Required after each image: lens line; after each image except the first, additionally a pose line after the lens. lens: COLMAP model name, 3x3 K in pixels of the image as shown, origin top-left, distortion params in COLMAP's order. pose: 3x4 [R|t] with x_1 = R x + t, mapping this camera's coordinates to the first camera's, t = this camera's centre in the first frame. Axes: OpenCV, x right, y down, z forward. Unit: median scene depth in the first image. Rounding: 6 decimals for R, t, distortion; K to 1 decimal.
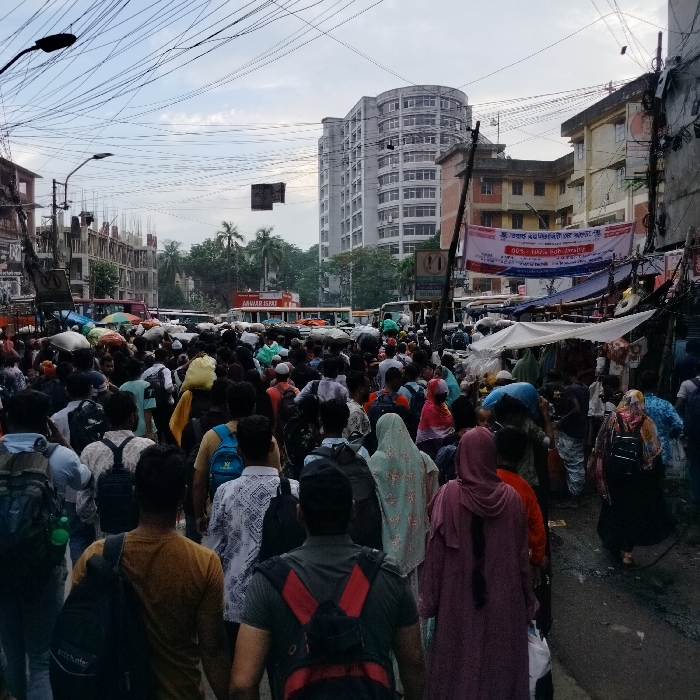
lens RADIAL K [[659.2, 0, 346.5], [0, 659.2, 368.0], [0, 0, 1]] dist [0.050936, -0.083134]
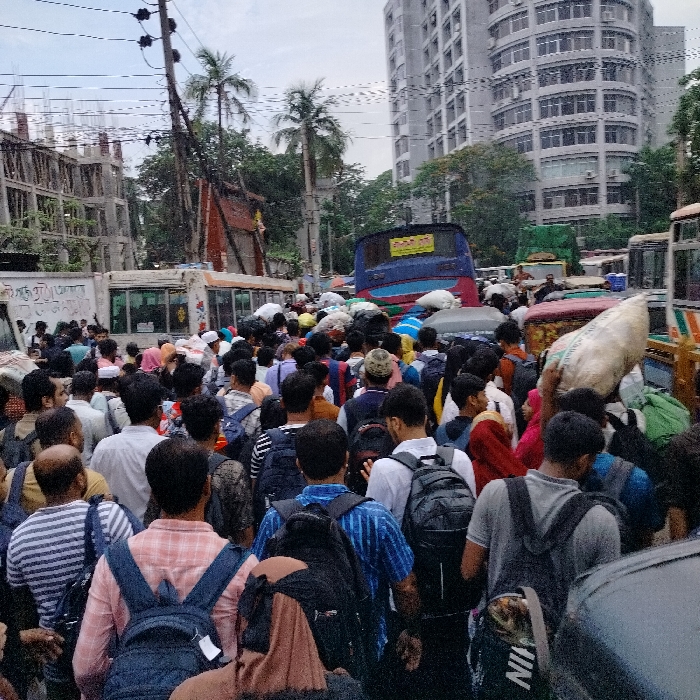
lens RADIAL K [[659.2, 0, 346.5], [0, 659.2, 368.0], [0, 0, 1]] dist [0.050936, -0.083134]
pose [[0.993187, -0.053903, -0.103312, -0.047224], [0.061106, 0.995821, 0.067871, -0.031979], [0.099222, -0.073722, 0.992331, 0.448042]]
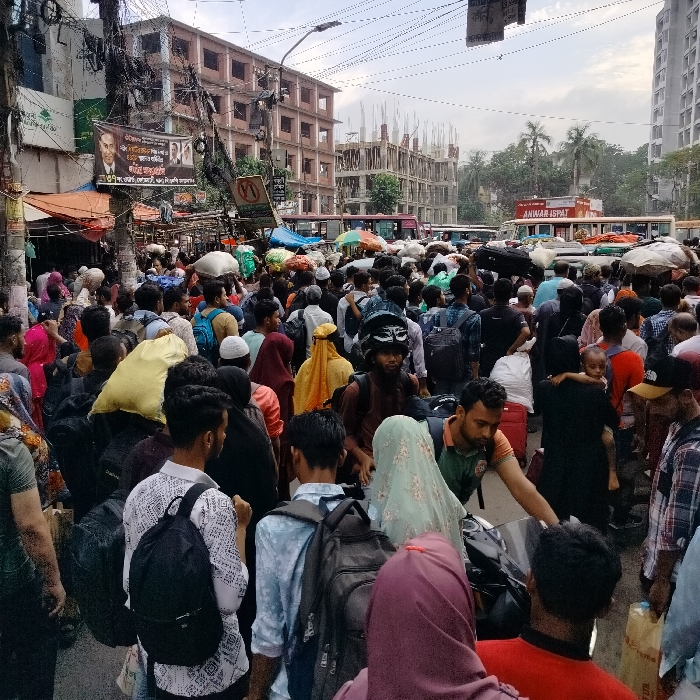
lens RADIAL K [[659.2, 0, 346.5], [0, 659.2, 368.0], [0, 0, 1]] dist [0.050936, -0.083134]
pose [[0.896659, 0.072327, -0.436774, 0.005128], [-0.017459, 0.991574, 0.128356, -0.004120], [0.442377, -0.107466, 0.890367, 0.055364]]
